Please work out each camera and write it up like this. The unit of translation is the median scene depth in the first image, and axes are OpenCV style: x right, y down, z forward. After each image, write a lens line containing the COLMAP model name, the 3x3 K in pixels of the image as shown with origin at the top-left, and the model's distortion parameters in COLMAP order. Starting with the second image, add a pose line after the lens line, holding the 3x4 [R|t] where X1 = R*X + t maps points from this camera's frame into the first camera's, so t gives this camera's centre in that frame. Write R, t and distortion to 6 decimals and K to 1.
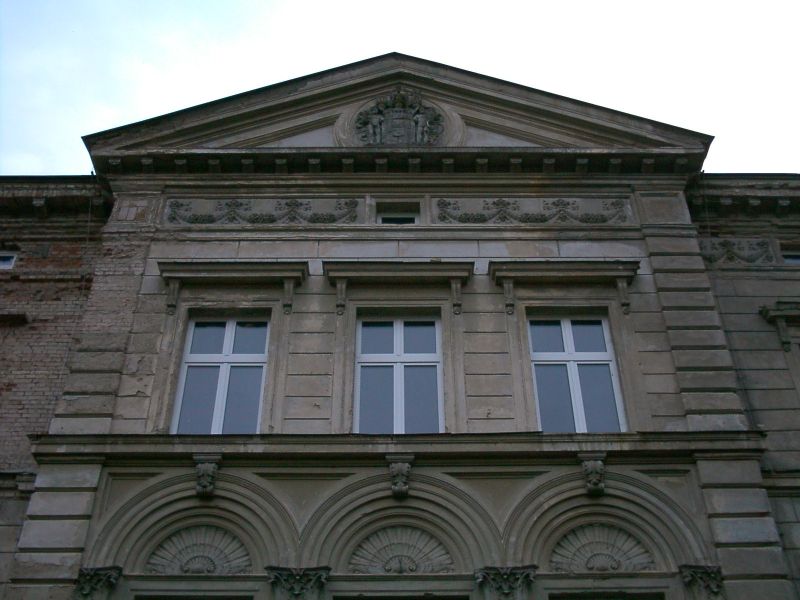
lens RADIAL K [[862.7, 0, 400.0], [0, 862.7, 300.0], [0, 0, 1]] dist [0.009987, 0.004870]
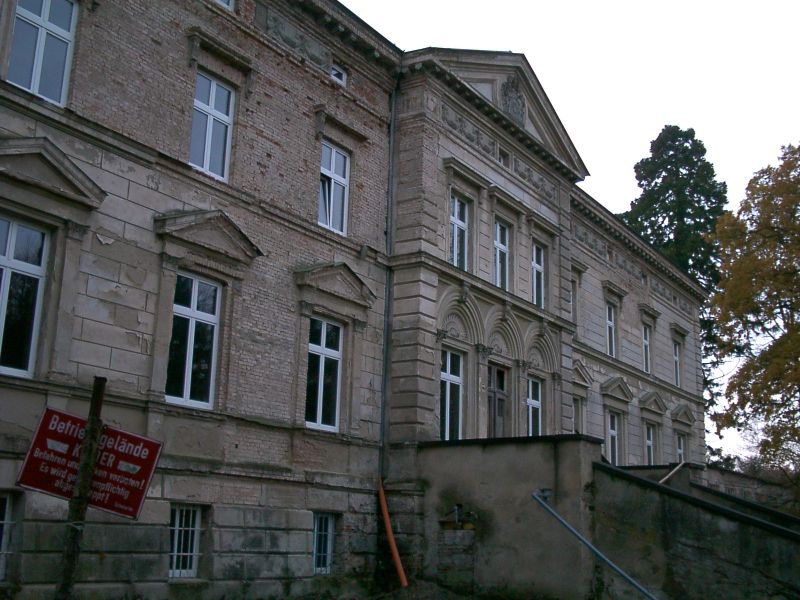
lens RADIAL K [[862.7, 0, 400.0], [0, 862.7, 300.0], [0, 0, 1]] dist [0.009987, 0.004870]
pose [[0.571301, 0.215171, 0.792034, -1.606794], [-0.499371, 0.856972, 0.127388, 0.034009], [-0.651340, -0.468296, 0.597039, -0.082364]]
